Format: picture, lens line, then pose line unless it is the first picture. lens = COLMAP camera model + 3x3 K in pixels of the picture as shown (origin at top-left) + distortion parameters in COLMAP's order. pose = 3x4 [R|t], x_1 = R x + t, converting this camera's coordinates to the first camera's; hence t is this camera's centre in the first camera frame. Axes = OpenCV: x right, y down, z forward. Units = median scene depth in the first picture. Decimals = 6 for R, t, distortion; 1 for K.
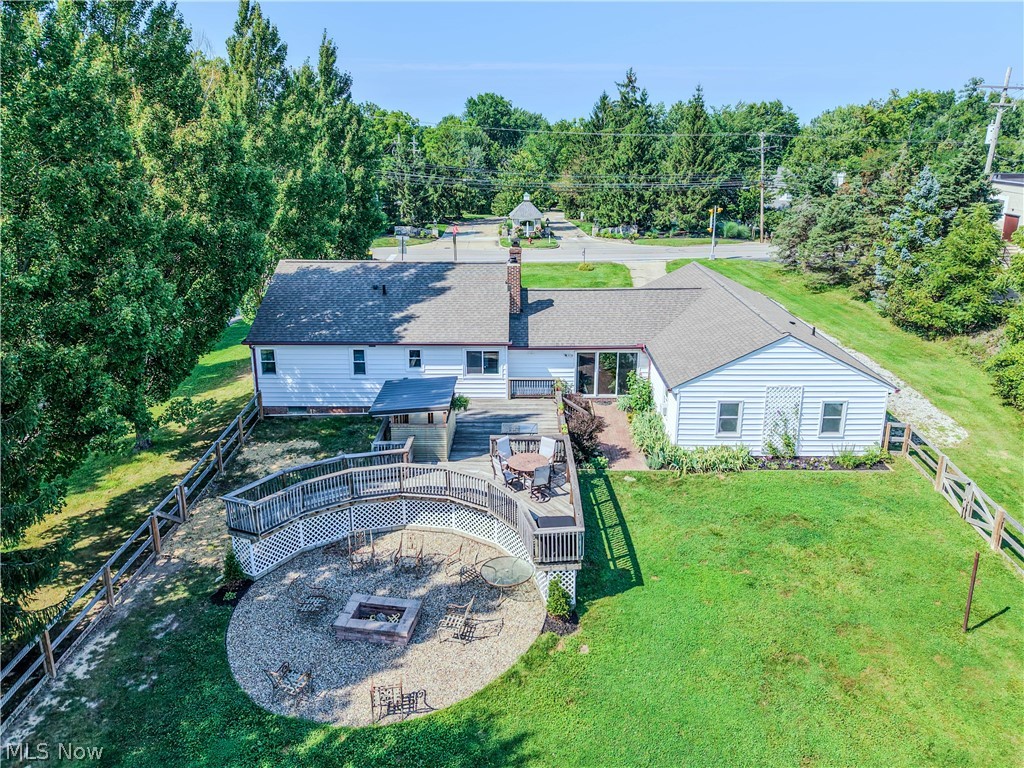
lens RADIAL K [[634.9, 0, 506.6], [0, 634.9, 378.2], [0, 0, 1]] dist [0.036165, -0.009973]
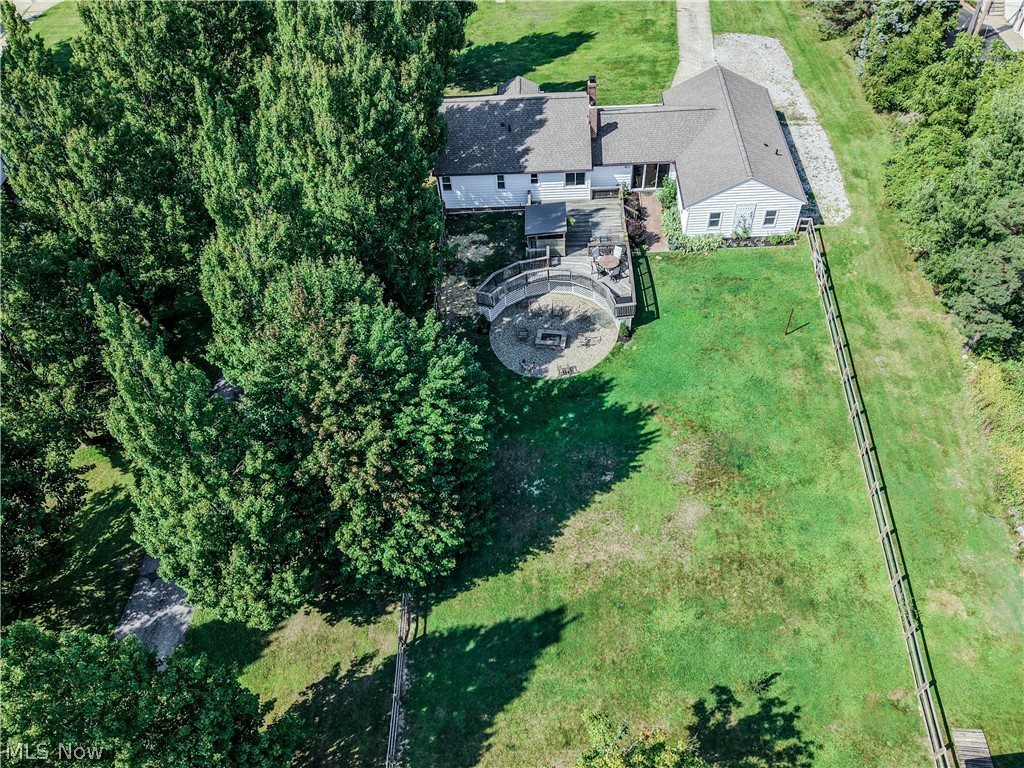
lens RADIAL K [[690.3, 0, 515.9], [0, 690.3, 383.3], [0, 0, 1]] dist [0.013263, -0.010270]
pose [[0.998339, -0.041892, -0.039554, -0.179600], [0.056746, 0.833717, 0.549268, -0.726641], [0.009967, -0.550600, 0.834709, -1.007937]]
